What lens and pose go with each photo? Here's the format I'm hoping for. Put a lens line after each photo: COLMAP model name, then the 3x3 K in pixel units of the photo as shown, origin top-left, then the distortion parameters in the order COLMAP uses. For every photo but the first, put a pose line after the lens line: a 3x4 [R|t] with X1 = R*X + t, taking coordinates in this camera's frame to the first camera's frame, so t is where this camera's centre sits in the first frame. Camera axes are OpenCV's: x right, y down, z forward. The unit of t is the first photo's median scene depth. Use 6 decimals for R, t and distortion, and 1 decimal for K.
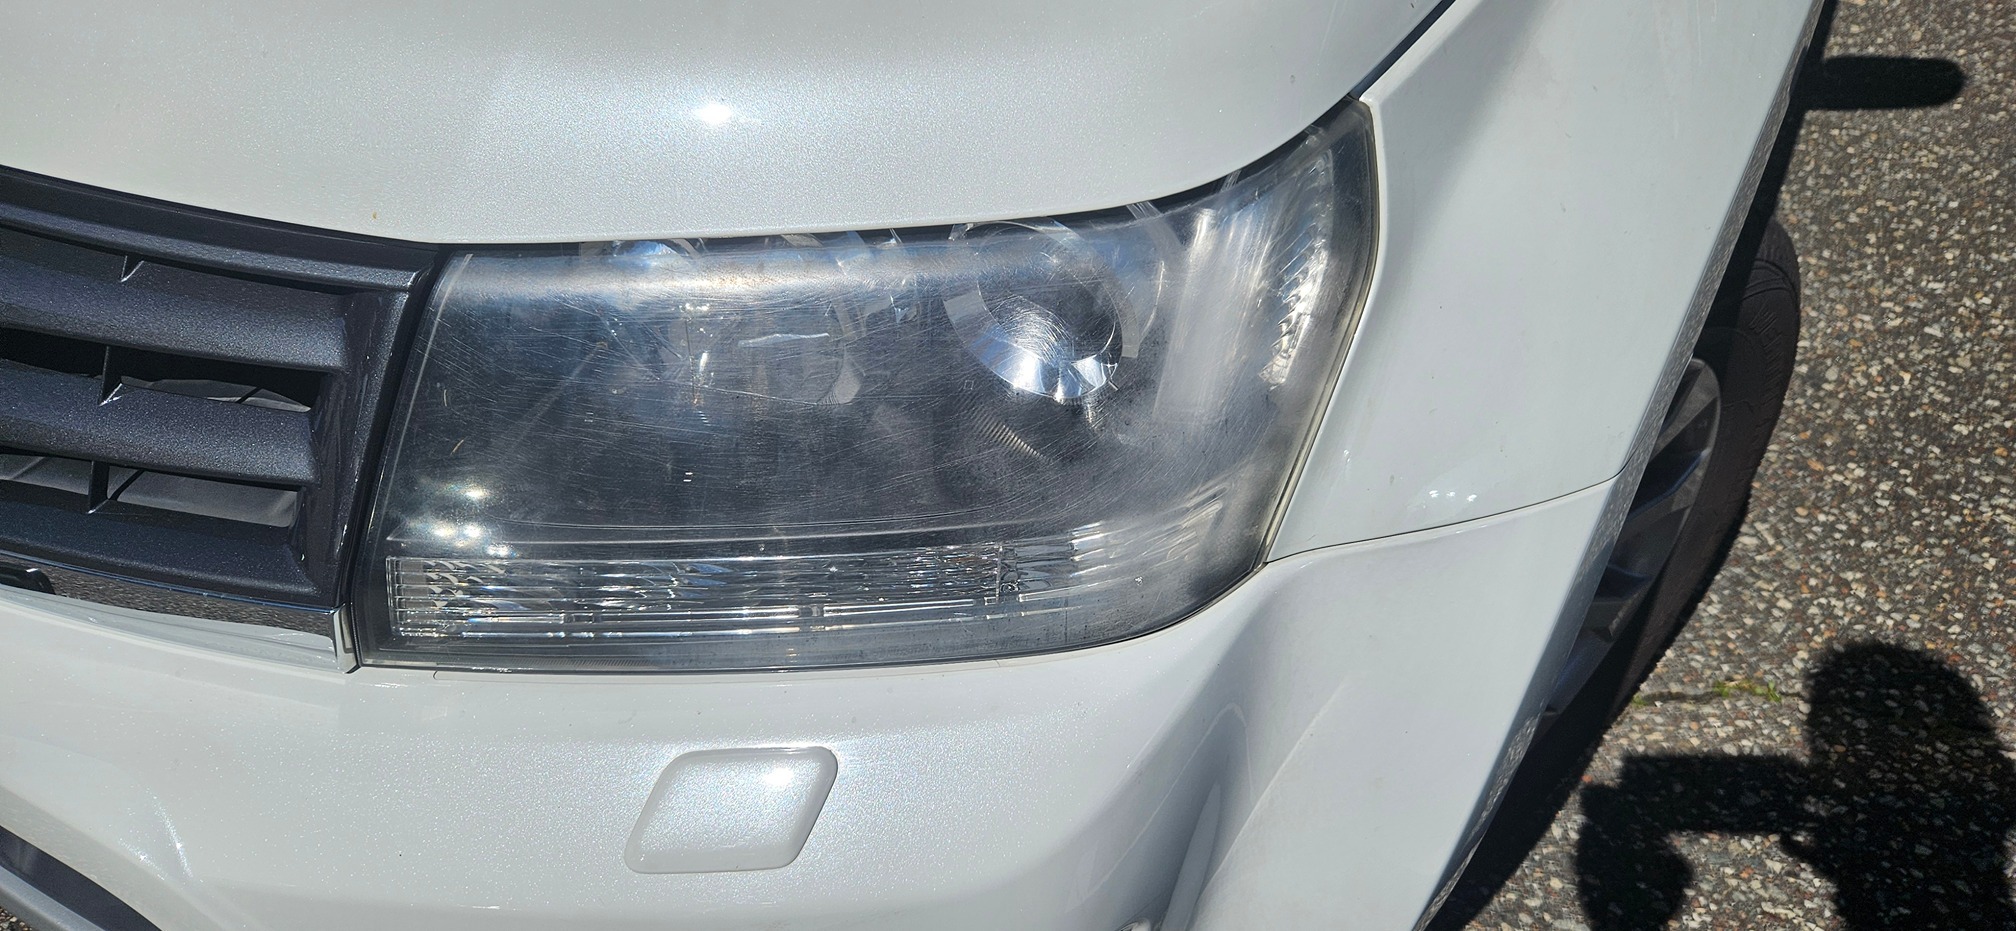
lens RADIAL K [[1349.6, 0, 1013.4], [0, 1349.6, 422.1], [0, 0, 1]] dist [0.051204, -0.001946]
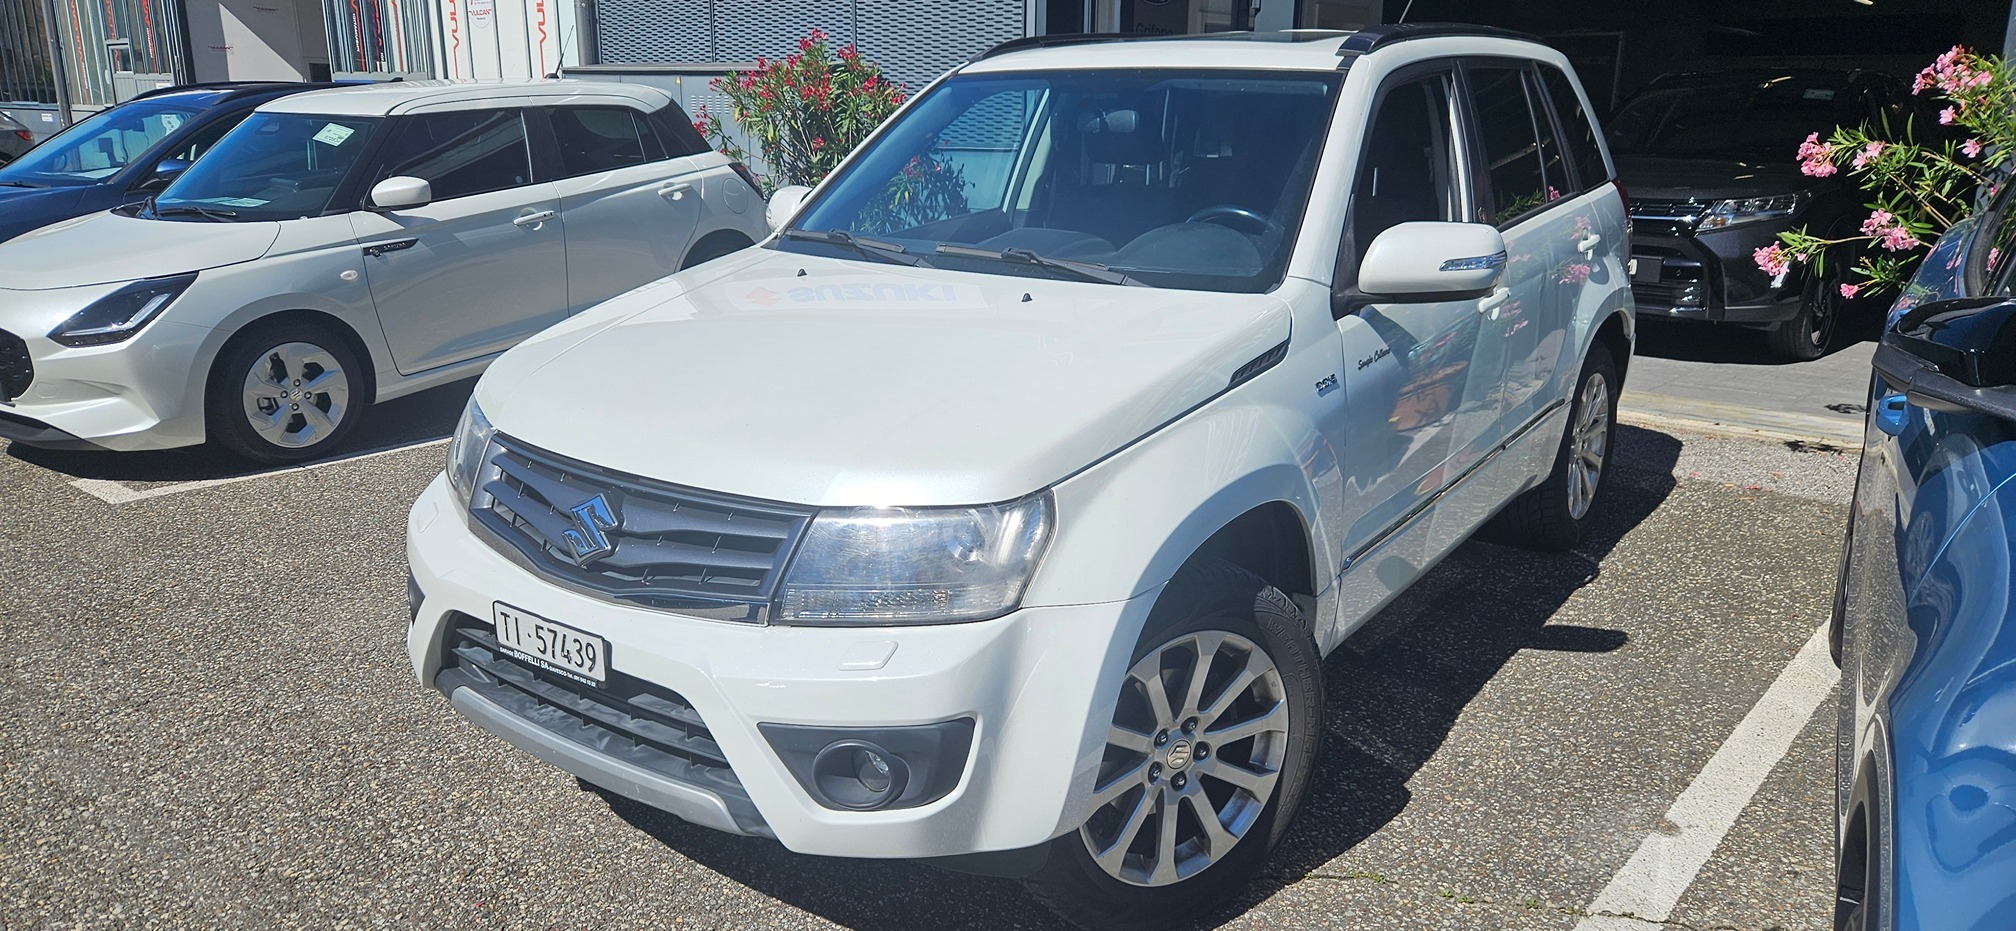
lens RADIAL K [[1349.6, 0, 1013.4], [0, 1349.6, 422.1], [0, 0, 1]] dist [0.051204, -0.001946]
pose [[0.993636, 0.046528, -0.102584, 0.510989], [-0.088485, 0.885964, -0.455235, 1.316886], [0.069705, 0.461415, 0.884442, -2.432570]]
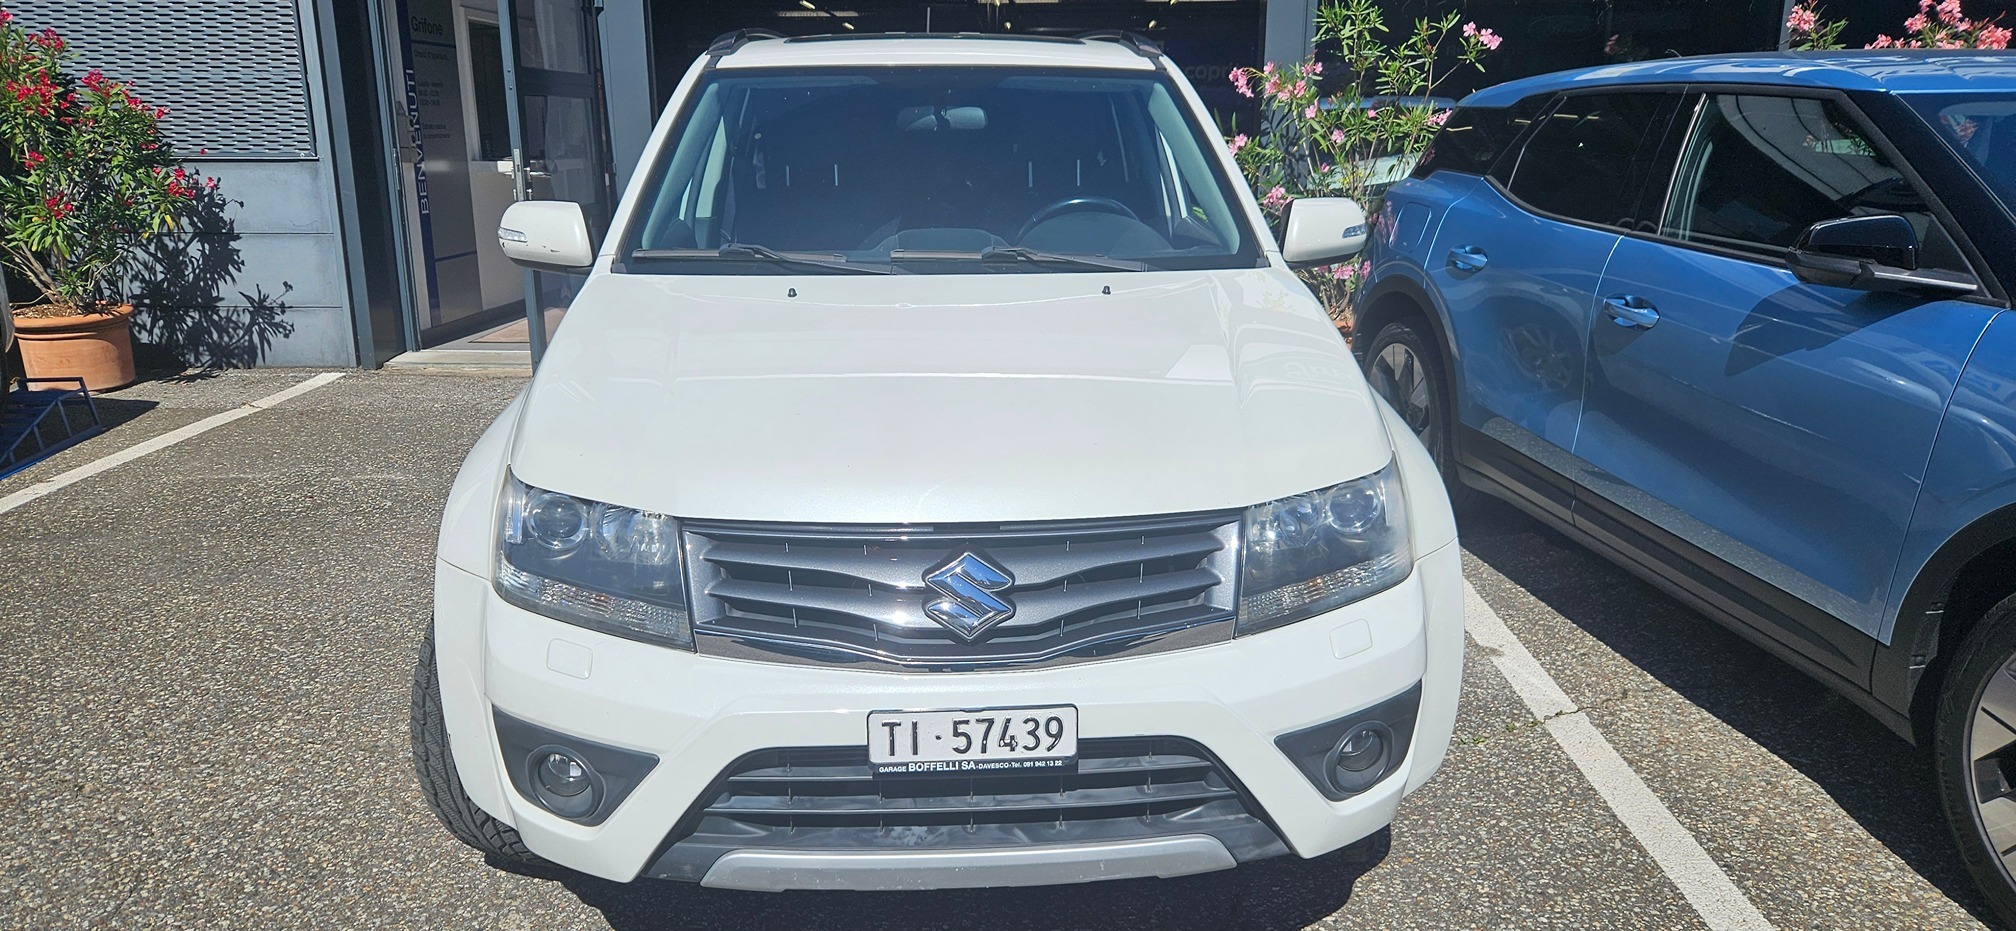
lens RADIAL K [[1349.6, 0, 1013.4], [0, 1349.6, 422.1], [0, 0, 1]] dist [0.051204, -0.001946]
pose [[0.839235, -0.109179, 0.532695, -2.861609], [0.346295, 0.862603, -0.368775, 0.787972], [-0.419242, 0.493959, 0.761735, -1.669898]]
